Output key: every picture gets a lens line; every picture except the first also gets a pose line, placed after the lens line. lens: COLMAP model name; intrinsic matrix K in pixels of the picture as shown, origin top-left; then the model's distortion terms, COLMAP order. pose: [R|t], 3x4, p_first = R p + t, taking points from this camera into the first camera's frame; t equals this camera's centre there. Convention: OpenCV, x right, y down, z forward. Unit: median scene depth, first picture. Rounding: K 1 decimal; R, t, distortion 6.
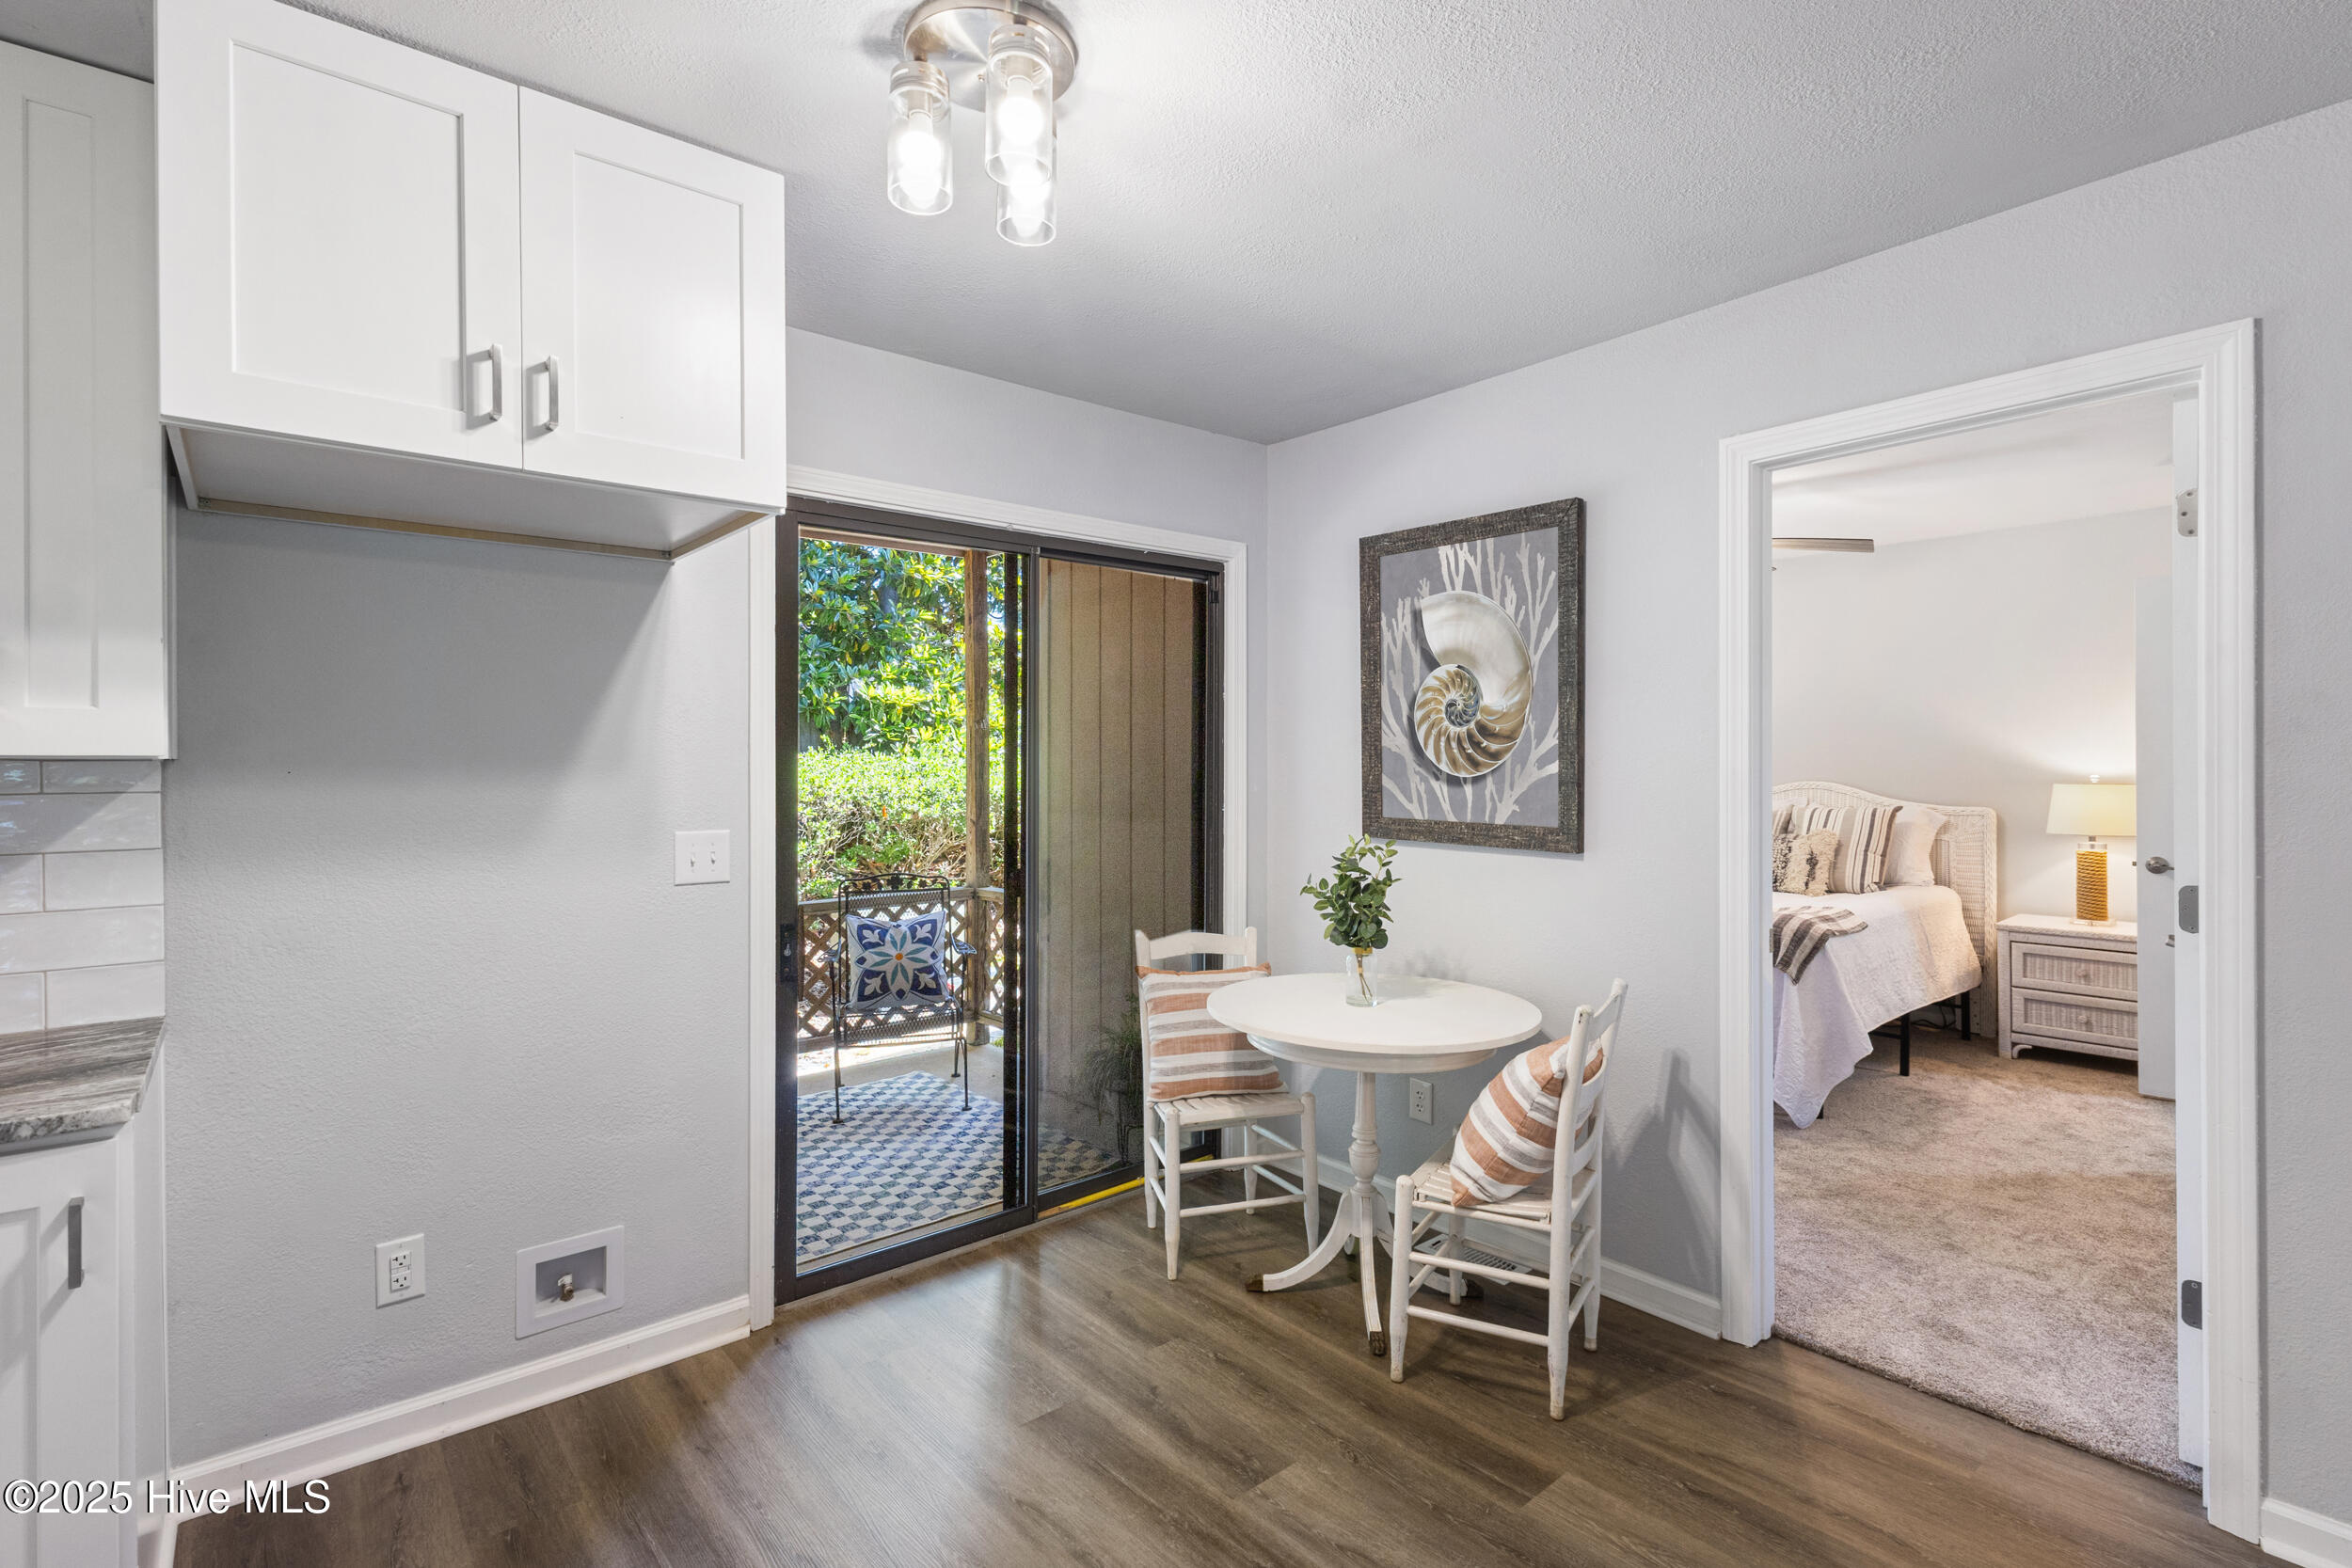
lens RADIAL K [[1093.4, 0, 1169.5], [0, 1093.4, 772.6], [0, 0, 1]] dist [0.001129, 0.000295]
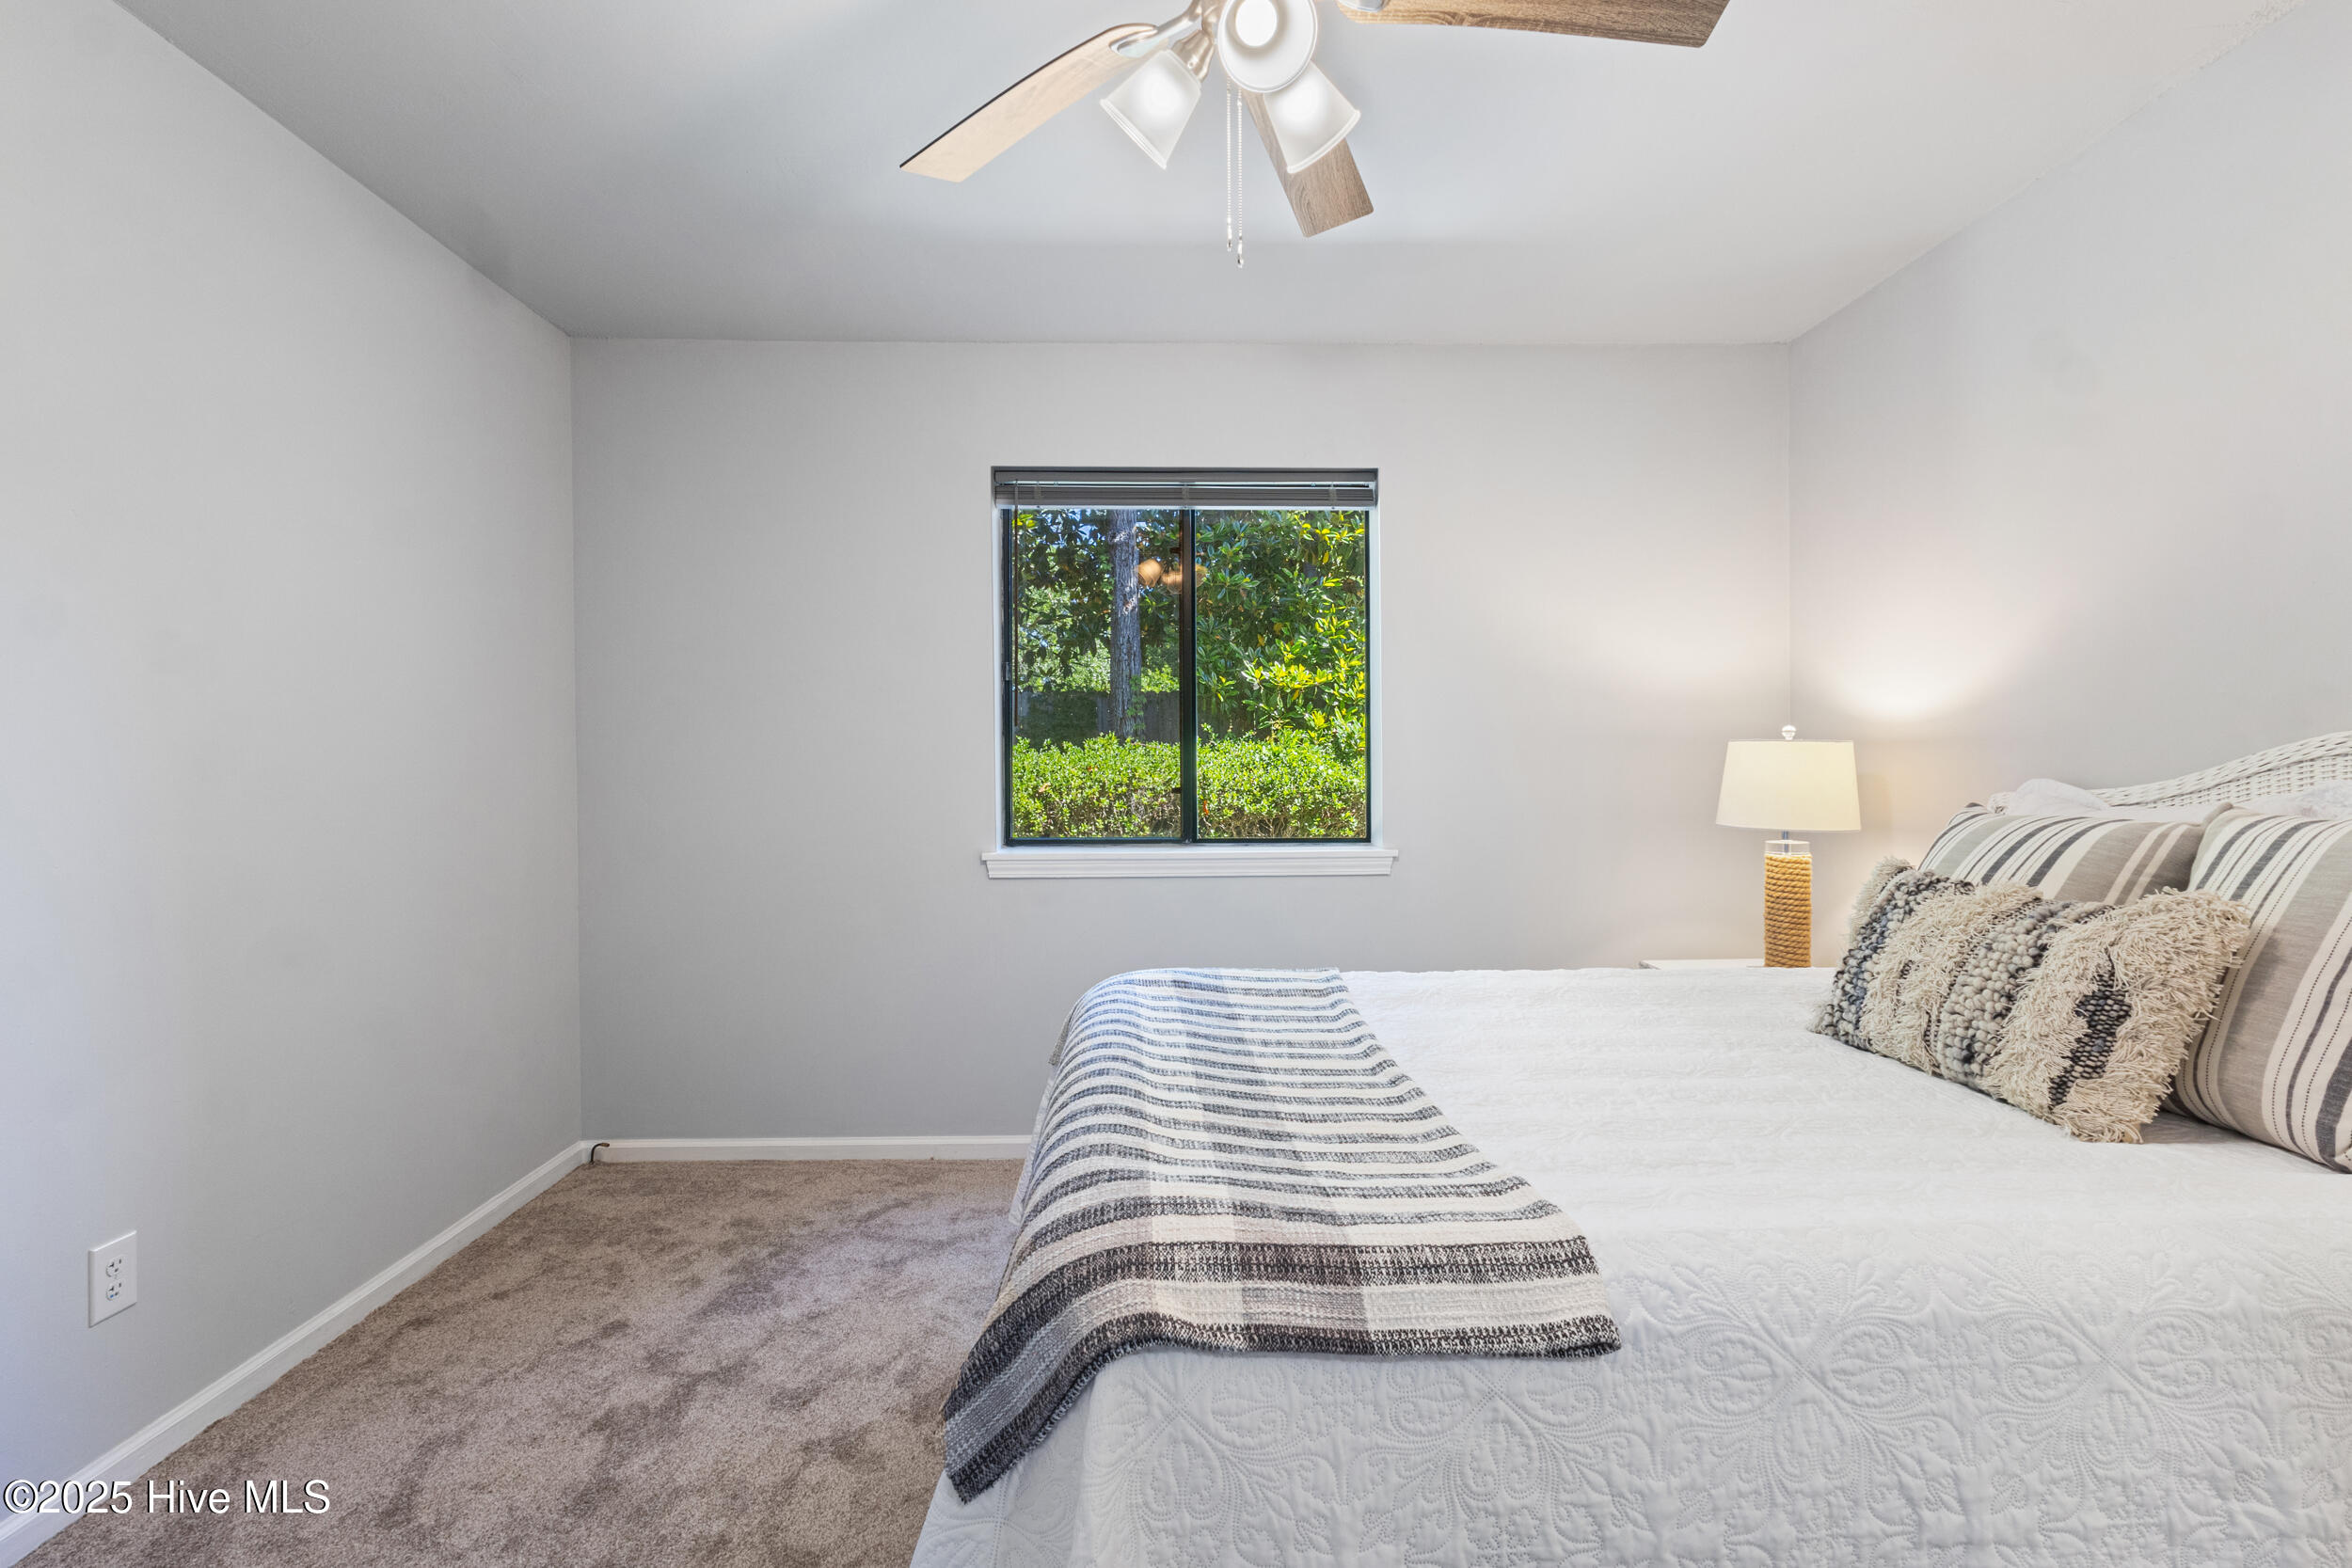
lens RADIAL K [[1077.5, 0, 1246.3], [0, 1077.5, 787.4], [0, 0, 1]] dist [-0.000612, 0.000251]
pose [[0.769605, 0.007009, -0.638481, 0.635420], [-0.002367, 0.999964, 0.008125, 0.026388], [0.638515, -0.004742, 0.769594, 0.702465]]
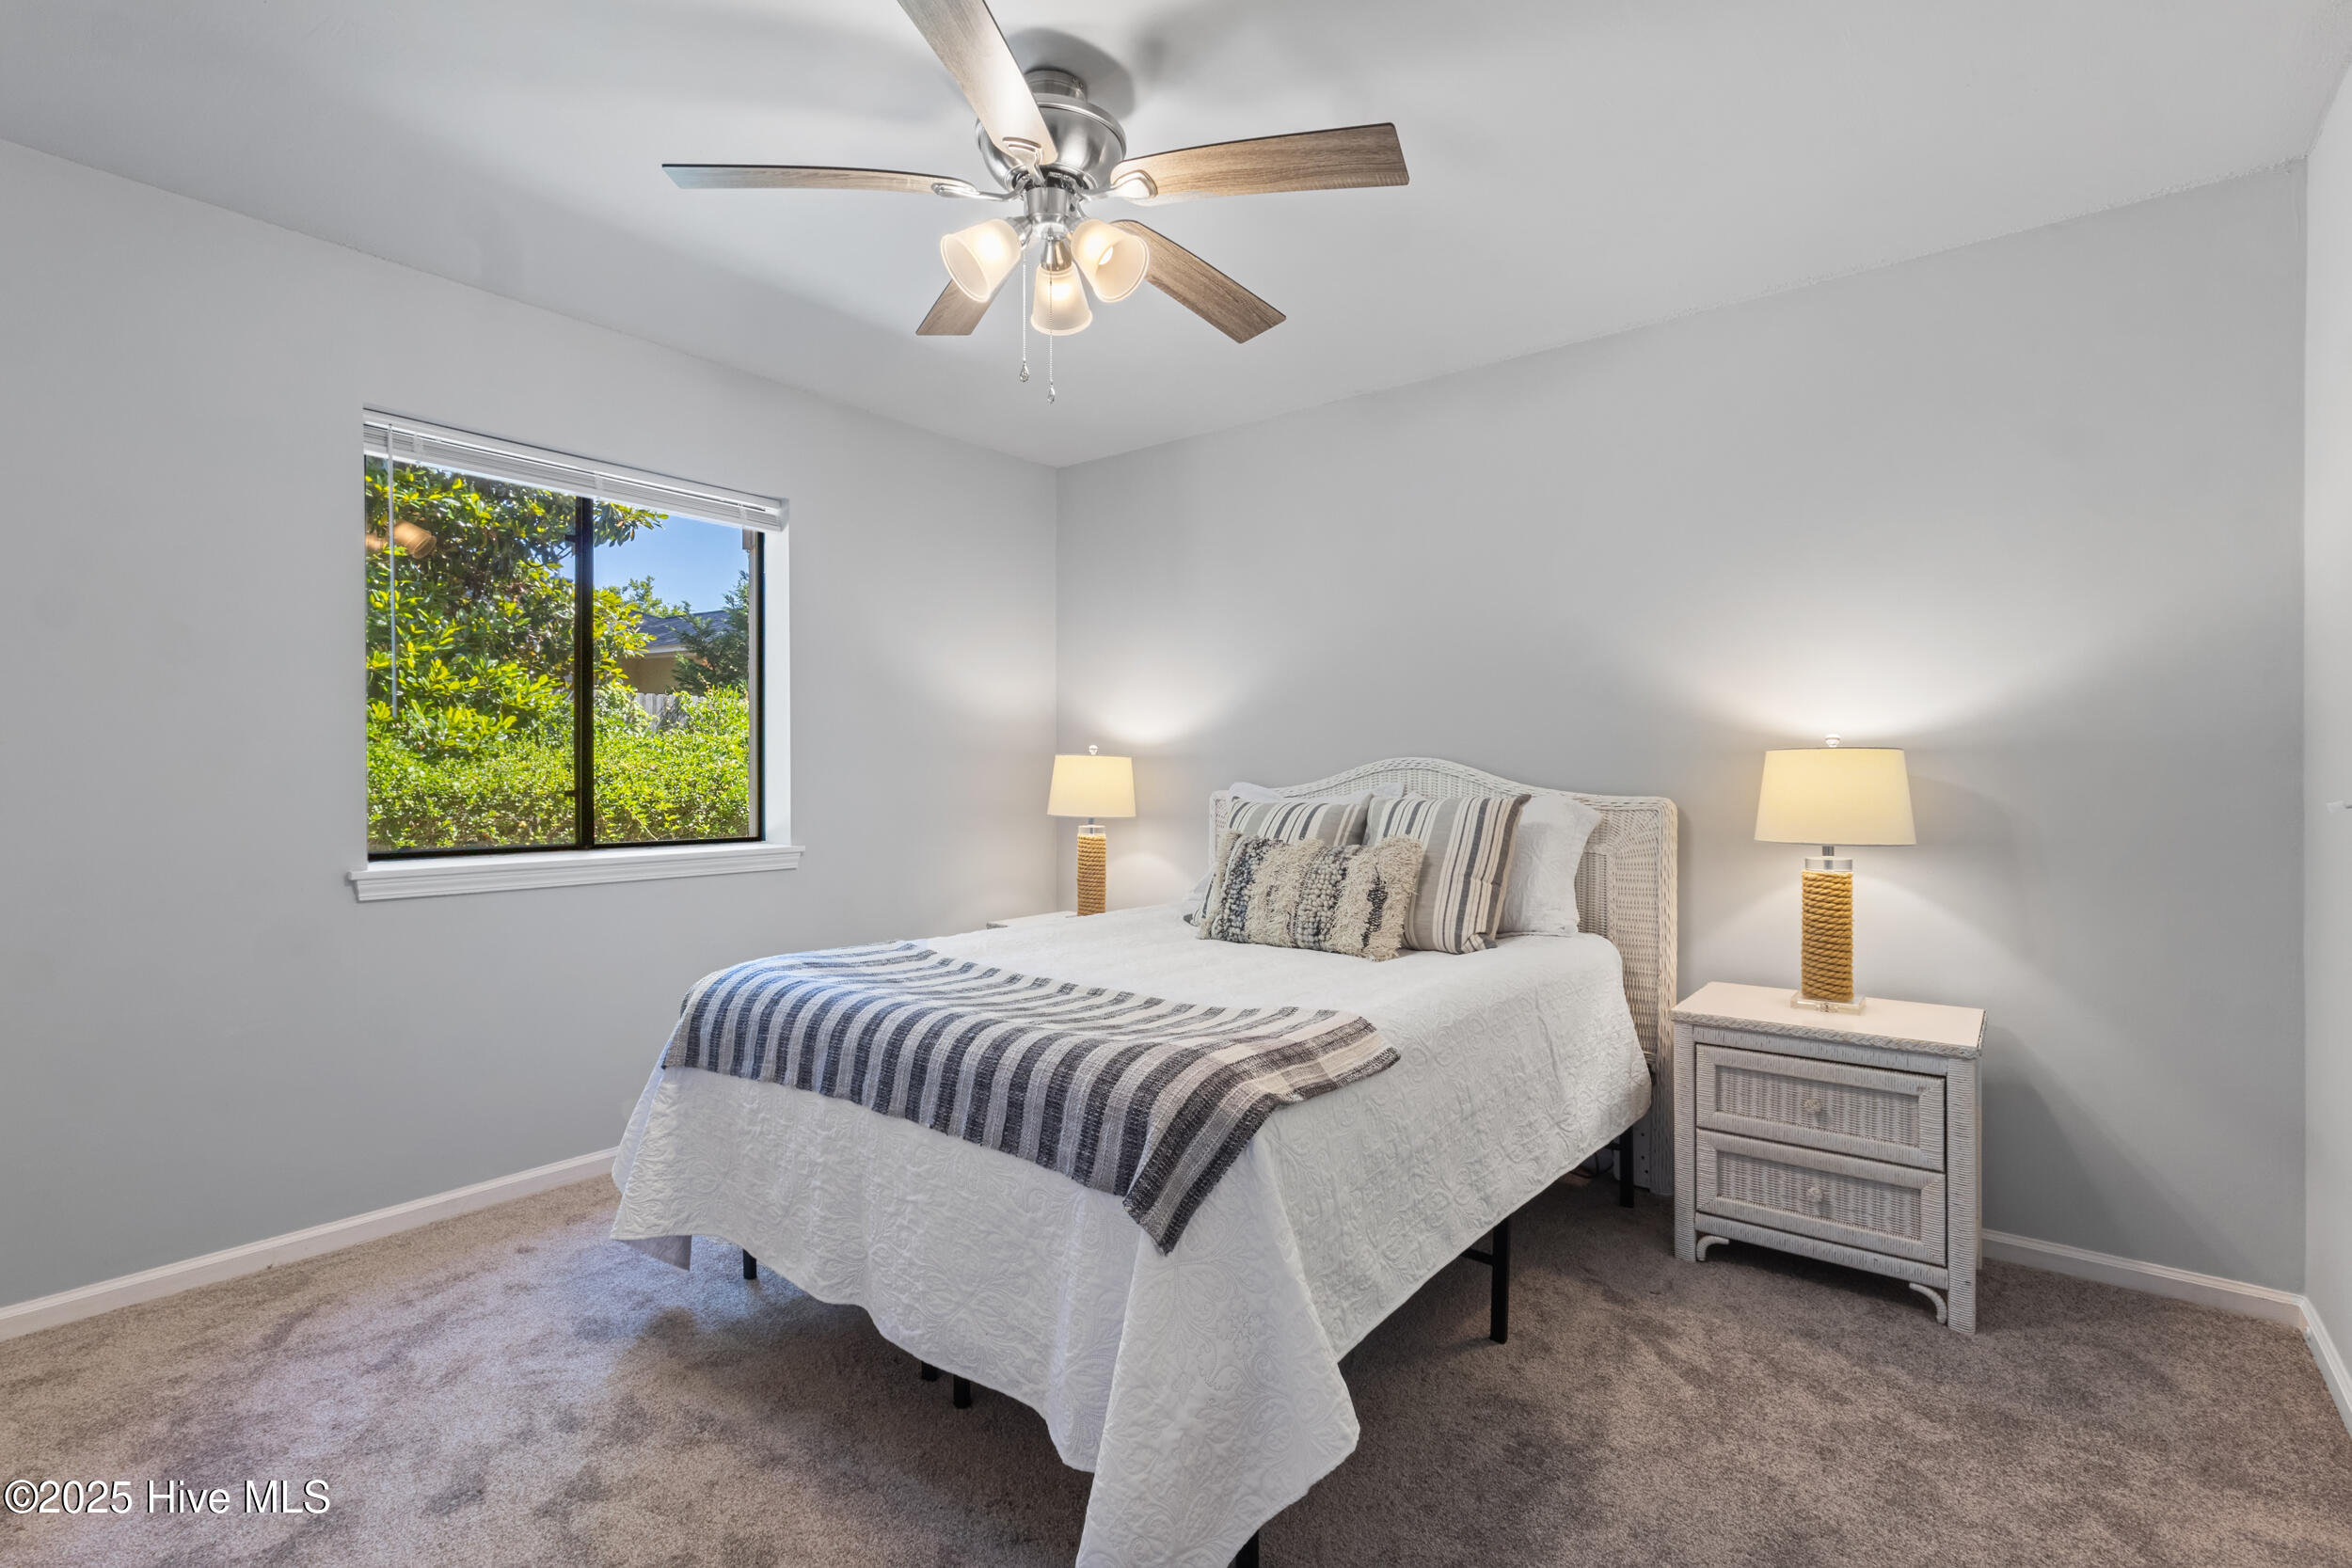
lens RADIAL K [[1053.7, 0, 1176.0], [0, 1053.7, 784.0], [0, 0, 1]] dist [-0.014874, 0.000128]
pose [[0.983665, 0.002762, 0.179985, 0.420212], [-0.002557, 0.999996, -0.001372, 0.028197], [-0.179988, 0.000889, 0.983668, 0.533428]]
